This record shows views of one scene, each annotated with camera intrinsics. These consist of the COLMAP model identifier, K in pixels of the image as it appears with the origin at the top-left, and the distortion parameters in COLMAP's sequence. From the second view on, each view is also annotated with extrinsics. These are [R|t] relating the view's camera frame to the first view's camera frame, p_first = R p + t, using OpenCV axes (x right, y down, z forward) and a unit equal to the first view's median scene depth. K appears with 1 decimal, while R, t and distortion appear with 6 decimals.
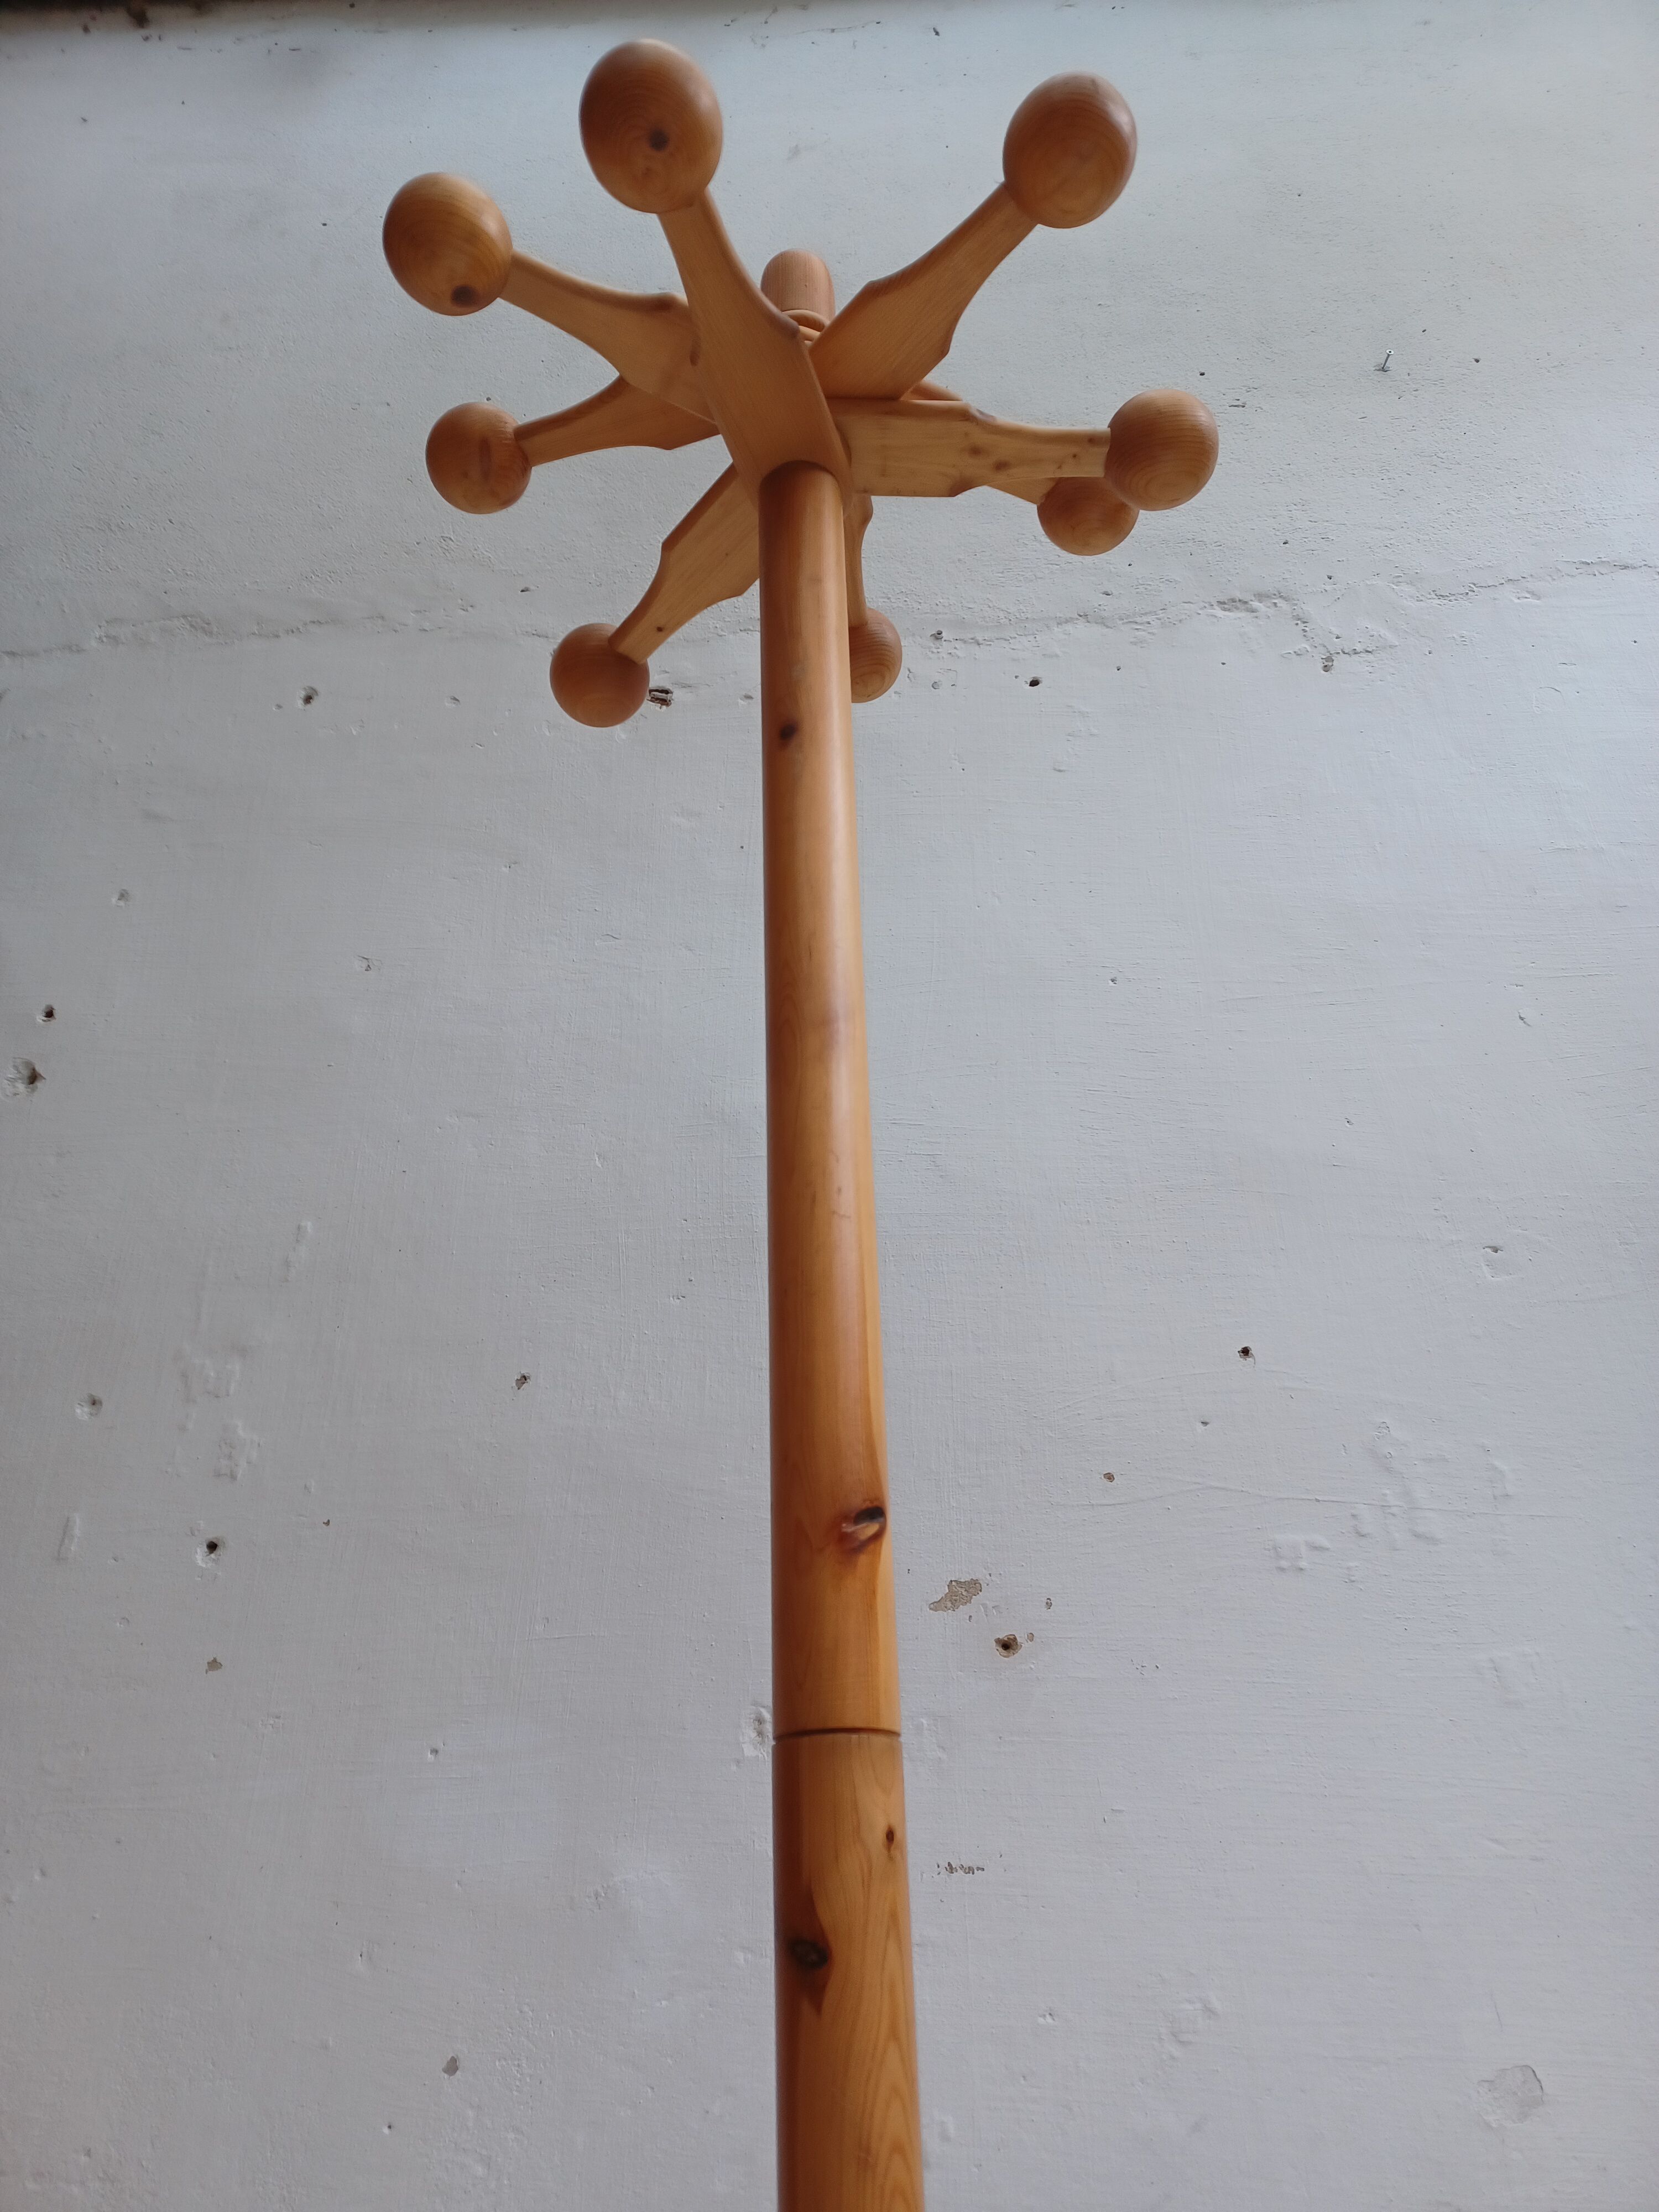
lens RADIAL K [[1570.2, 0, 805.1], [0, 1570.2, 1097.9], [0, 0, 1]] dist [0.108845, -0.157343]
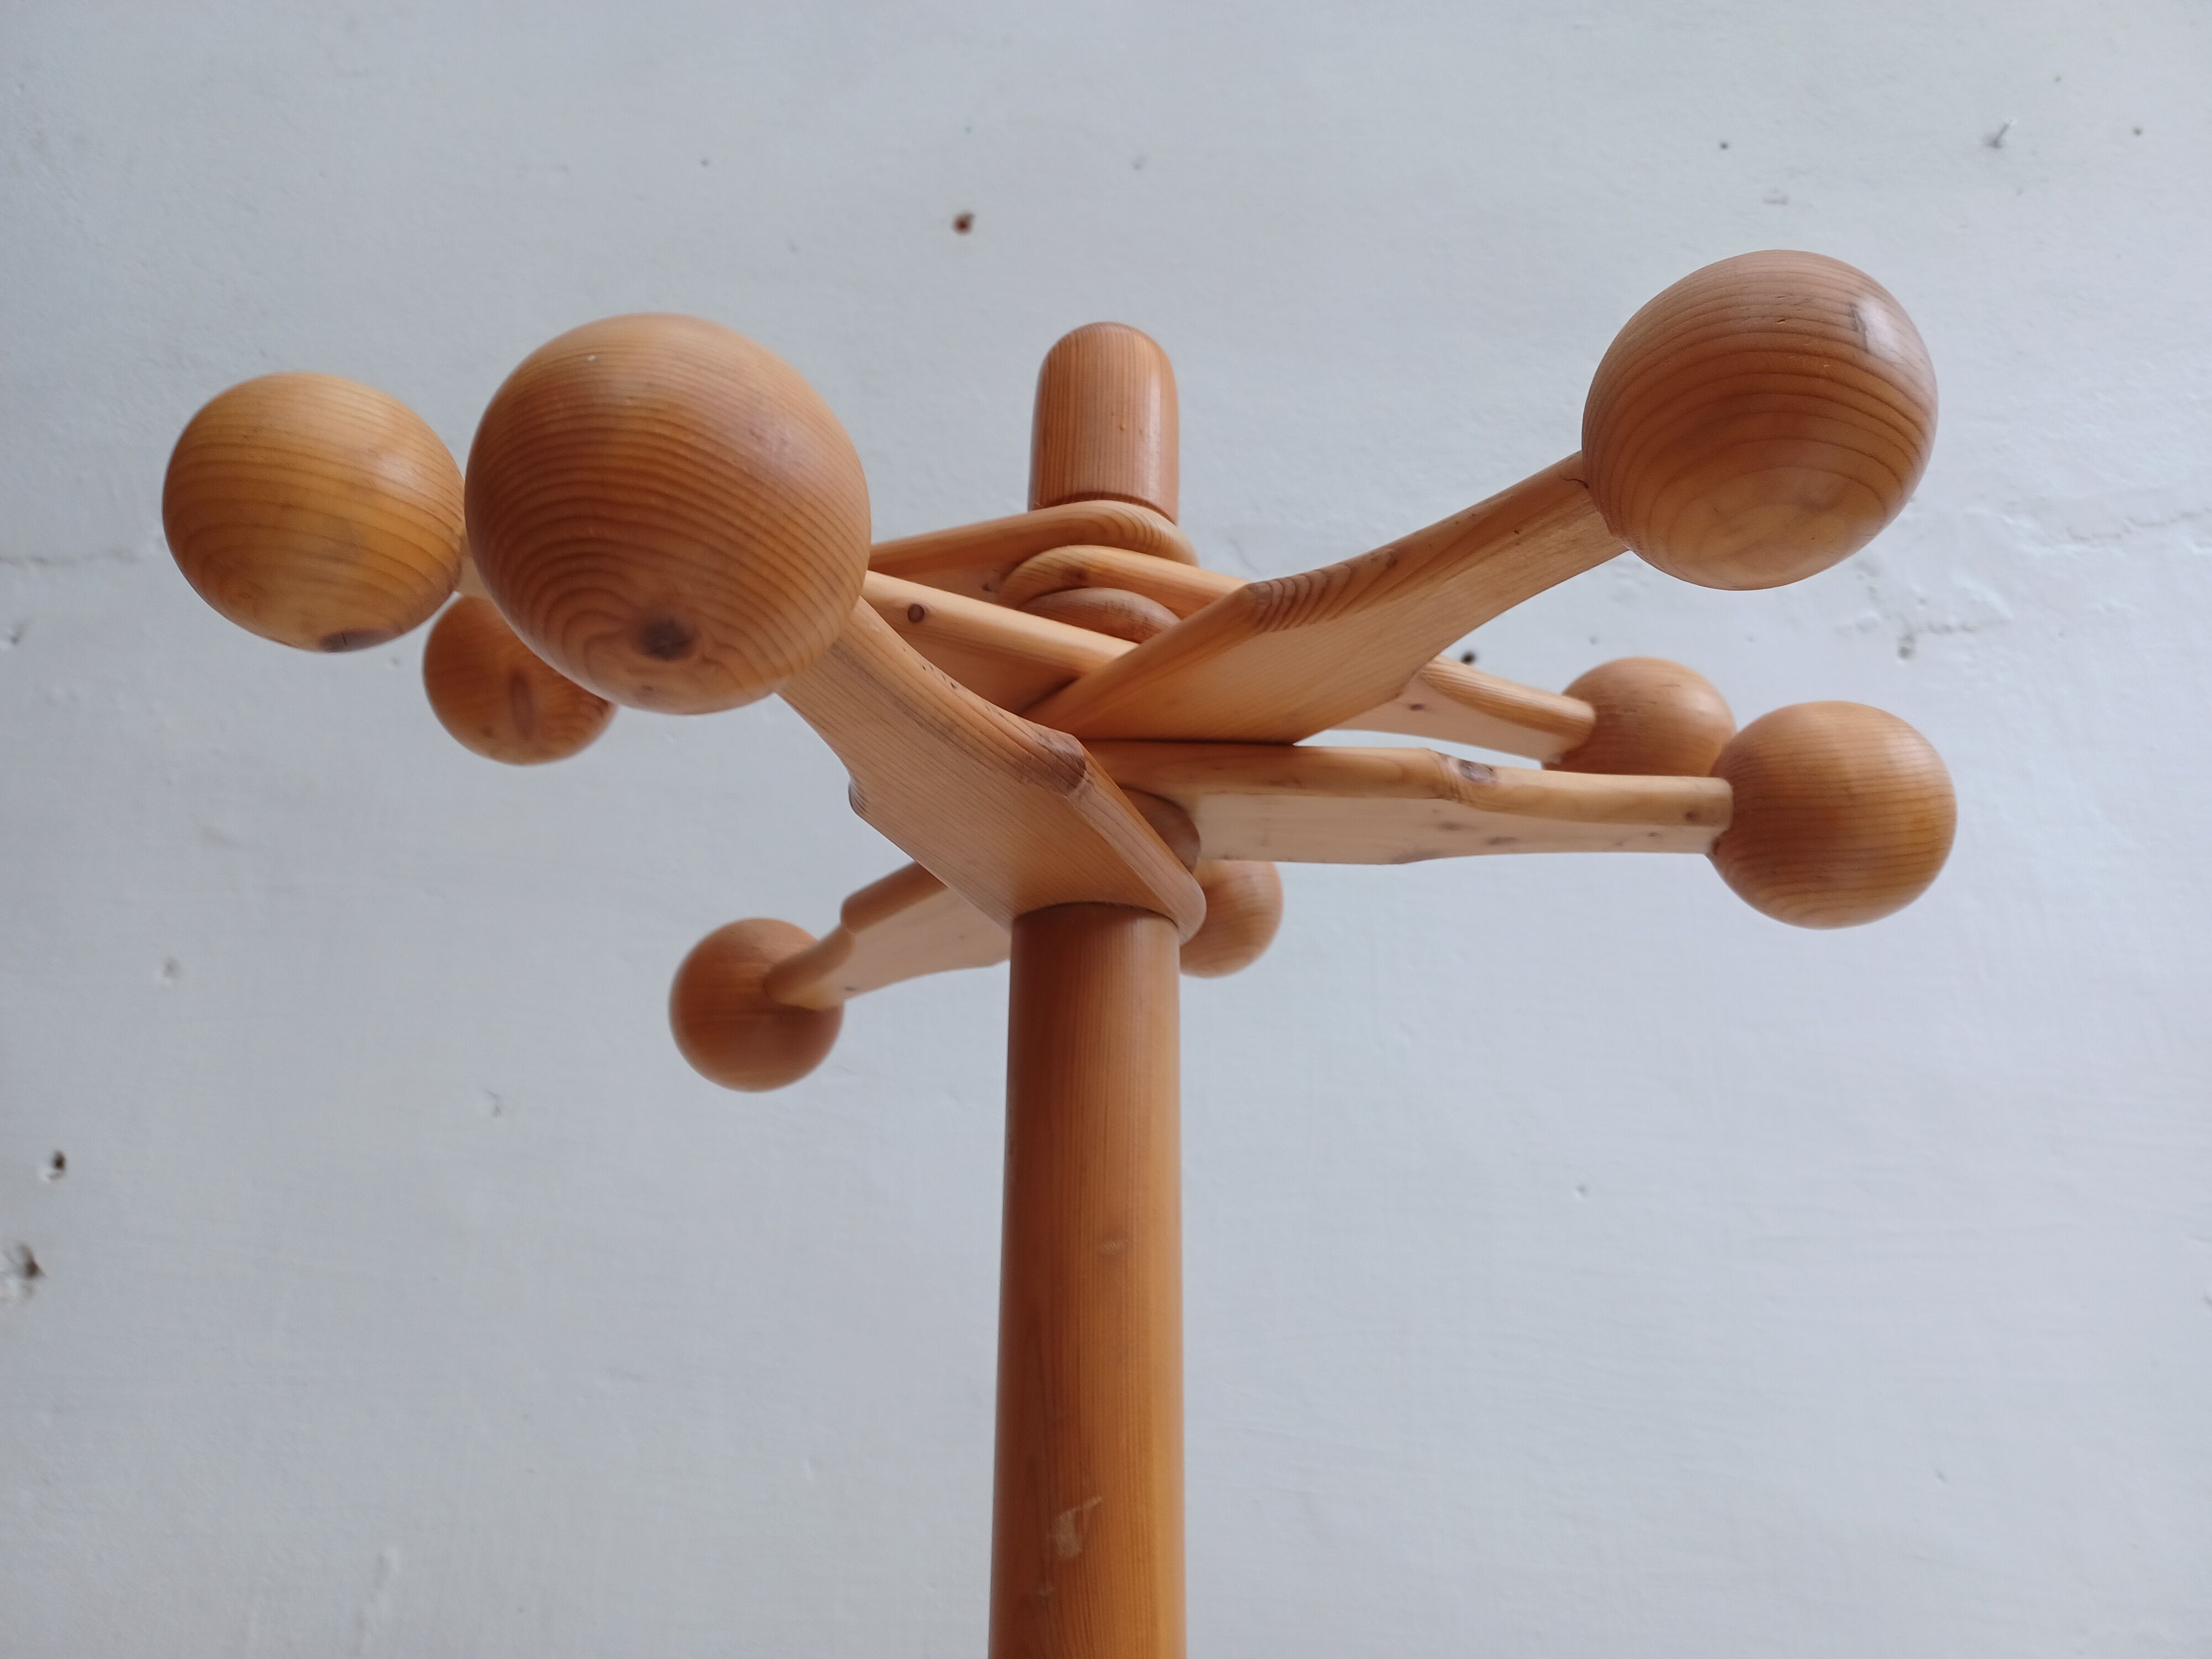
lens RADIAL K [[1630.7, 0, 1086.3], [0, 1630.7, 818.8], [0, 0, 1]] dist [-0.007425, 0.030586]
pose [[0.999138, 0.023446, -0.034247, 0.004041], [-0.019148, 0.992489, 0.120823, -0.275979], [0.036823, -0.120064, 0.992083, 0.287439]]
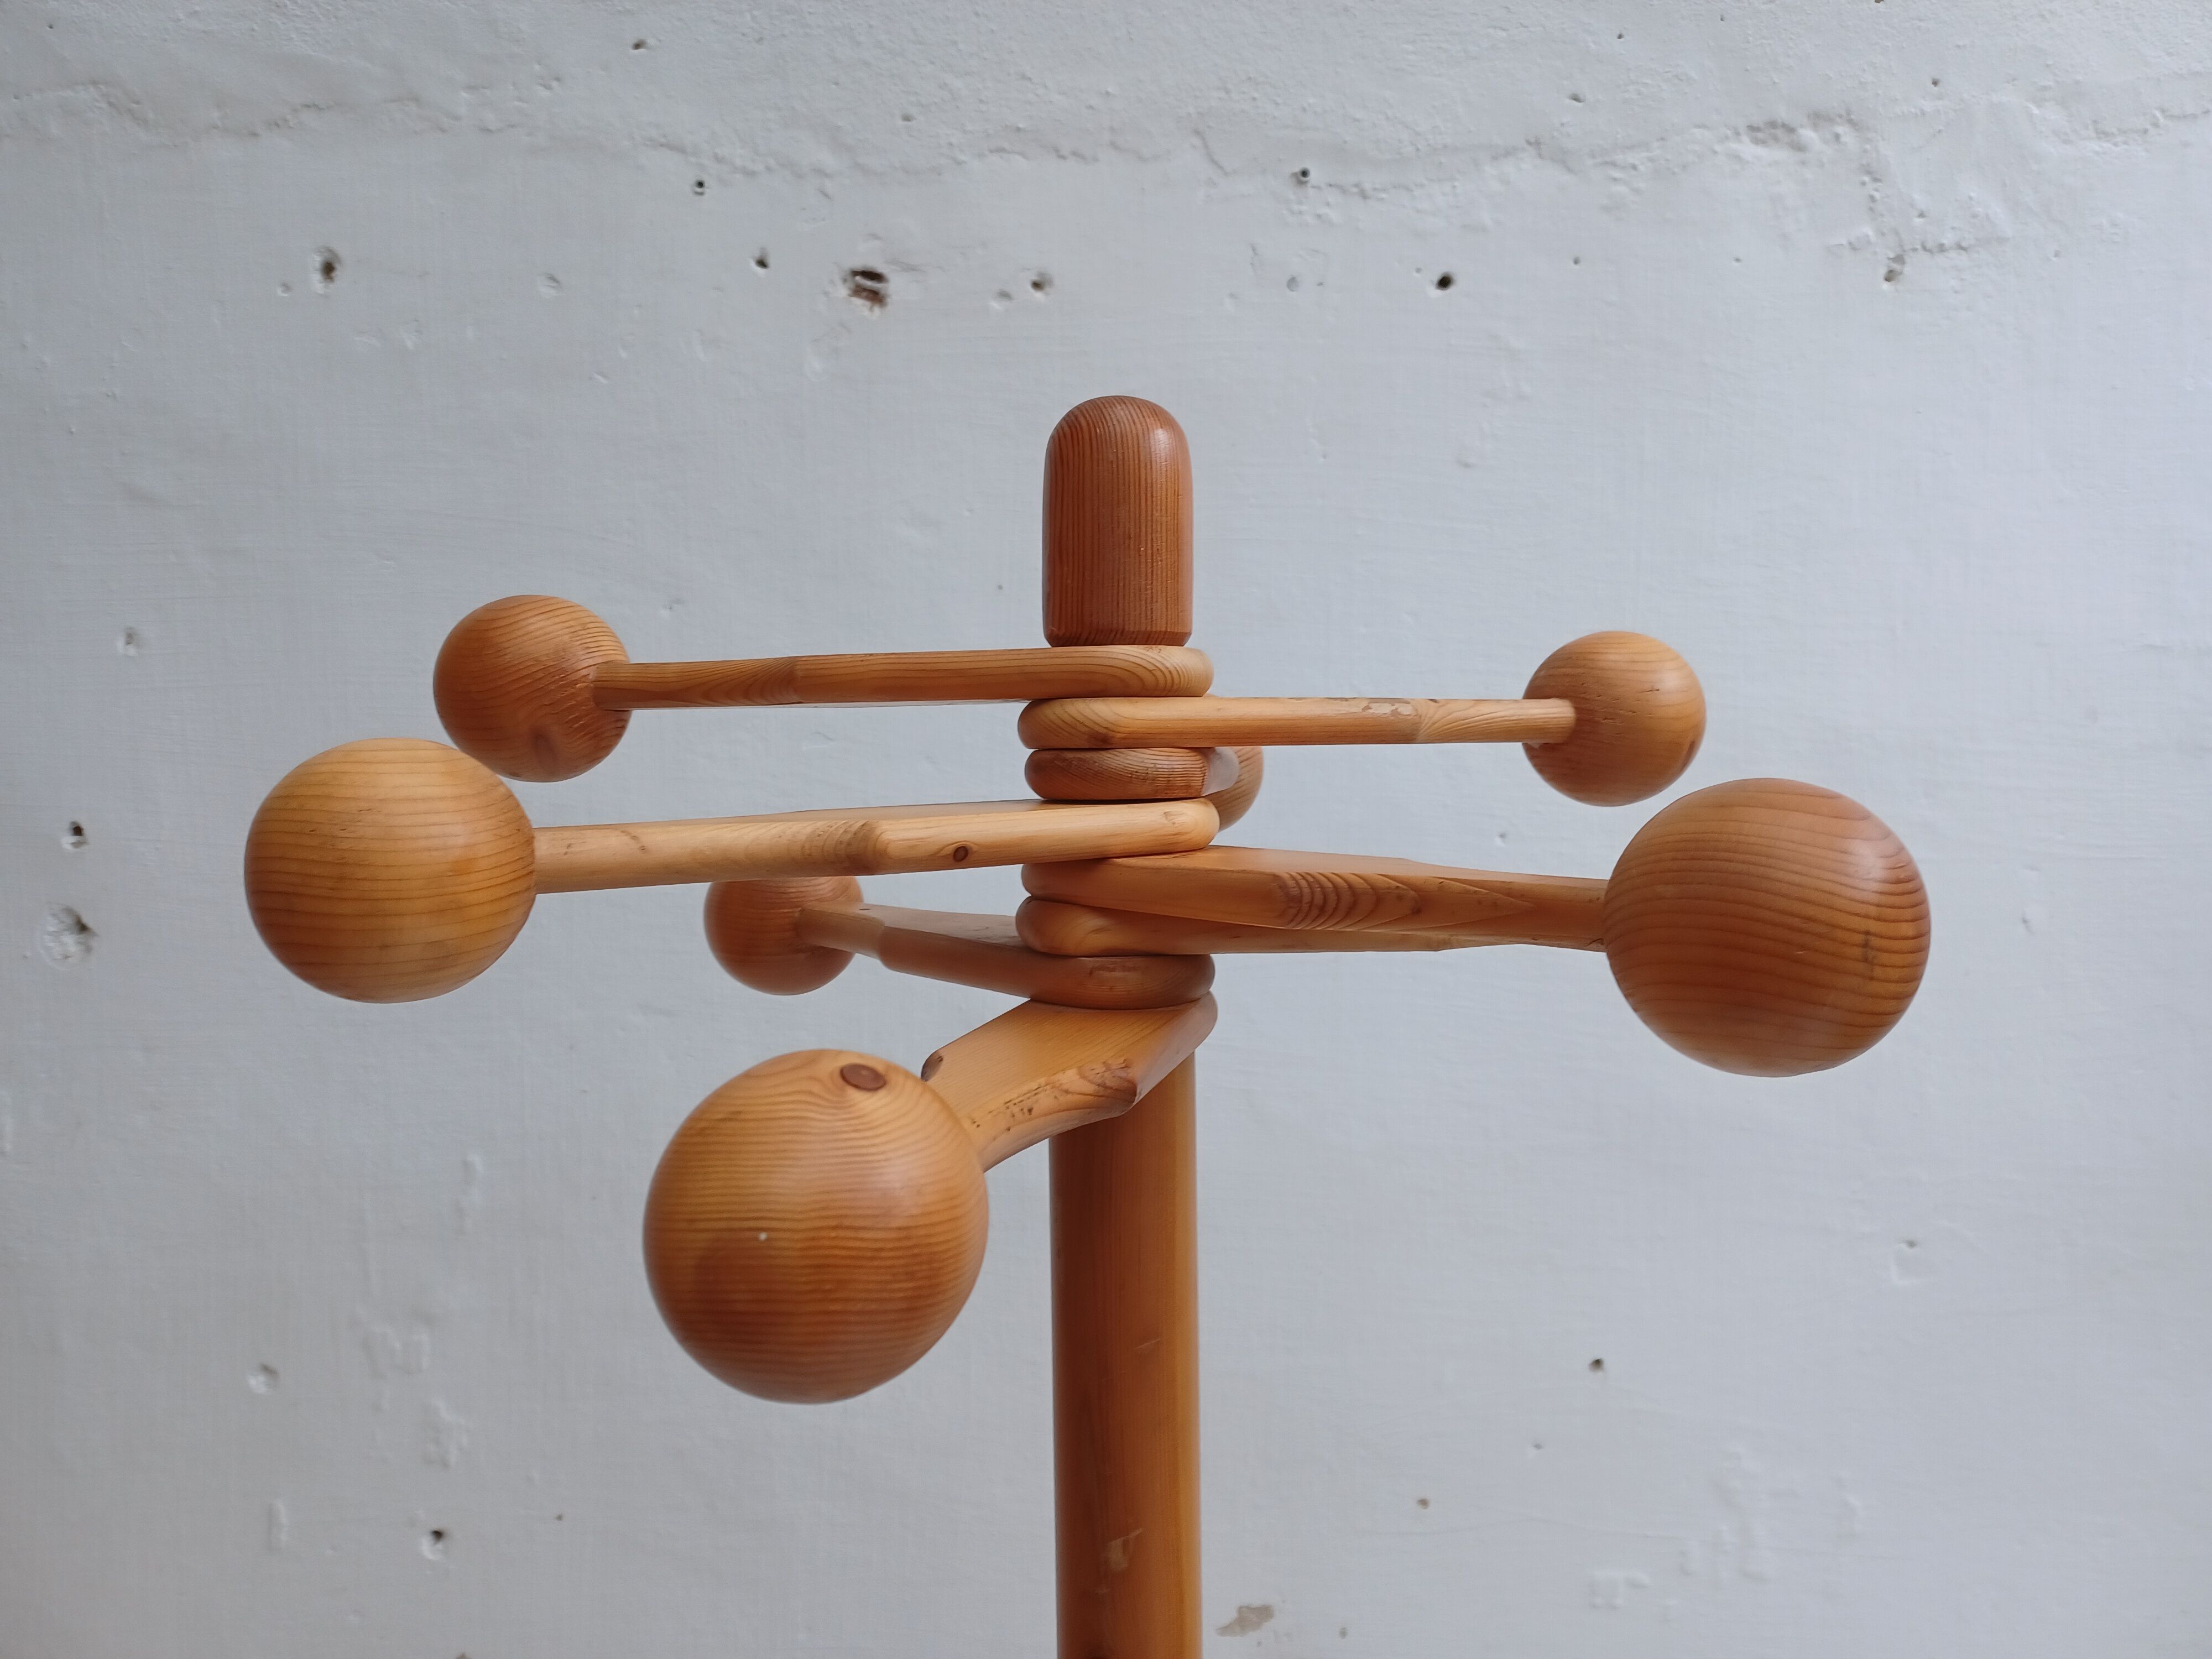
lens RADIAL K [[1594.1, 0, 1082.2], [0, 1594.1, 863.6], [0, 0, 1]] dist [0.024823, 0.000615]
pose [[0.999768, 0.004827, 0.020970, -0.016829], [-0.015286, 0.845227, 0.534188, -0.412162], [-0.015146, -0.534385, 0.845105, 0.317986]]
